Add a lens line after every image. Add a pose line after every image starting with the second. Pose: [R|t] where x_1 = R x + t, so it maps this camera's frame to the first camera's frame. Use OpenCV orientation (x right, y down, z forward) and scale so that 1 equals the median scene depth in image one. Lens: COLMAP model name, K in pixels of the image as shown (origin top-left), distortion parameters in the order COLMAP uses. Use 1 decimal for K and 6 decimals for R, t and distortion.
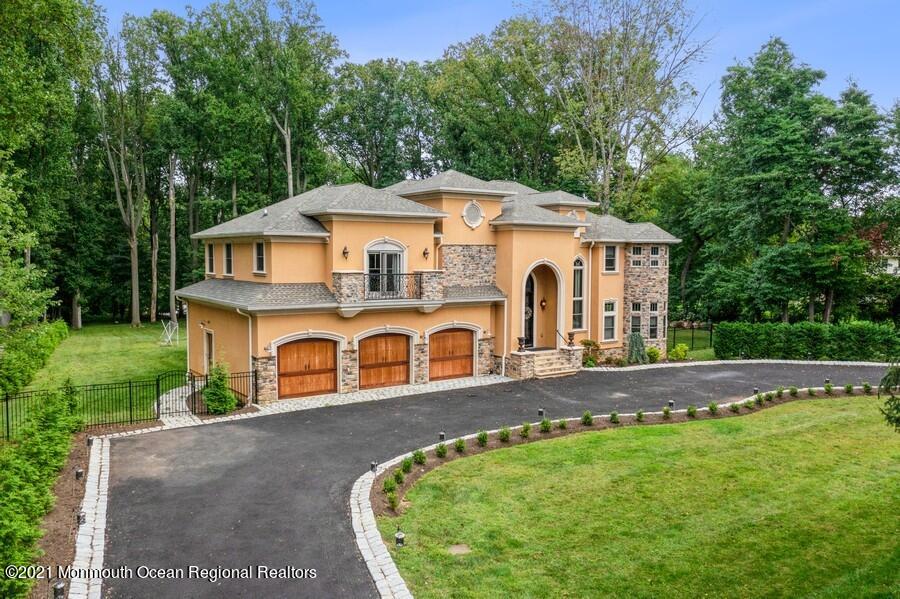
lens RADIAL K [[708.4, 0, 445.7], [0, 708.4, 300.5], [0, 0, 1]] dist [-0.014377, 0.006489]
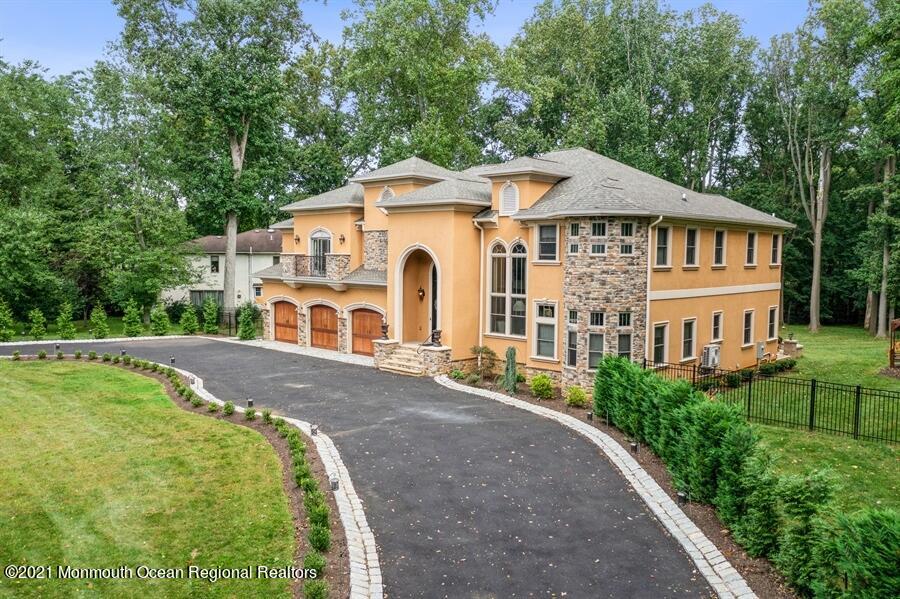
lens RADIAL K [[708.4, 0, 442.0], [0, 708.4, 300.8], [0, 0, 1]] dist [-0.014377, 0.006489]
pose [[0.177989, 0.063818, -0.981961, 1.065672], [-0.069690, 0.996207, 0.052112, -0.036008], [0.981562, 0.059158, 0.181762, 0.902062]]
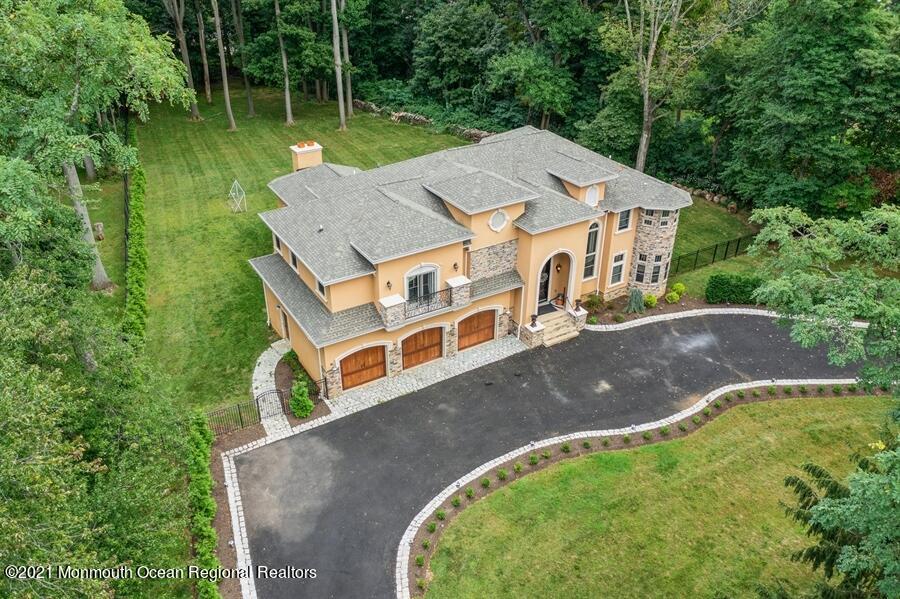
lens RADIAL K [[708.4, 0, 446.6], [0, 708.4, 300.9], [0, 0, 1]] dist [-0.014377, 0.006489]
pose [[0.997328, 0.037277, -0.062827, 0.031706], [-0.005029, 0.893004, 0.450020, -0.522791], [0.072880, -0.448501, 0.890806, -0.089175]]
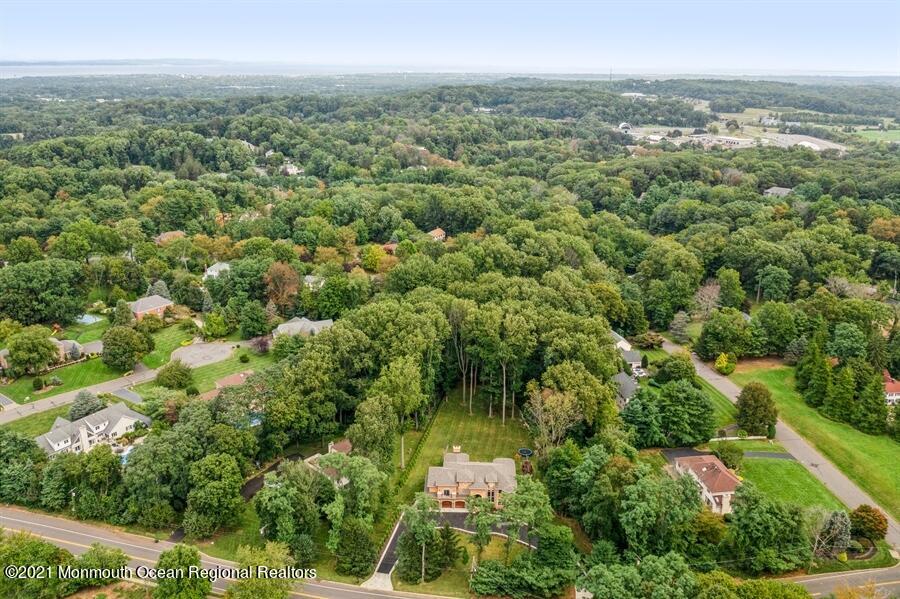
lens RADIAL K [[708.4, 0, 446.9], [0, 708.4, 302.0], [0, 0, 1]] dist [-0.014377, 0.006489]
pose [[0.794378, 0.200882, -0.573245, 2.925184], [-0.041984, 0.959633, 0.278104, -3.140197], [0.605971, -0.196853, 0.770745, -3.236814]]
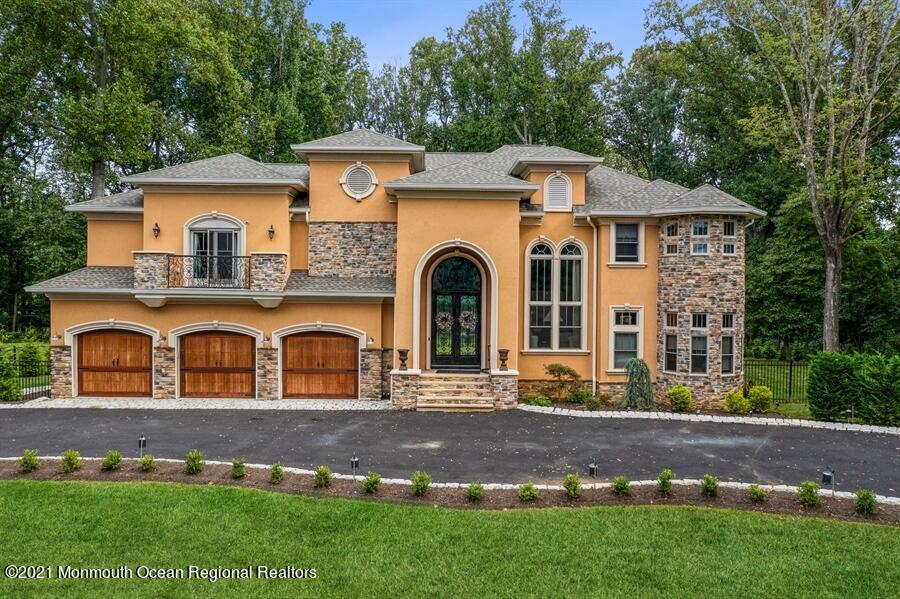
lens RADIAL K [[708.4, 0, 446.7], [0, 708.4, 295.8], [0, 0, 1]] dist [-0.014377, 0.006489]
pose [[0.820779, 0.012858, -0.571101, 0.544463], [-0.042728, 0.998328, -0.038931, 0.024567], [0.569646, 0.056356, 0.819956, 0.446977]]
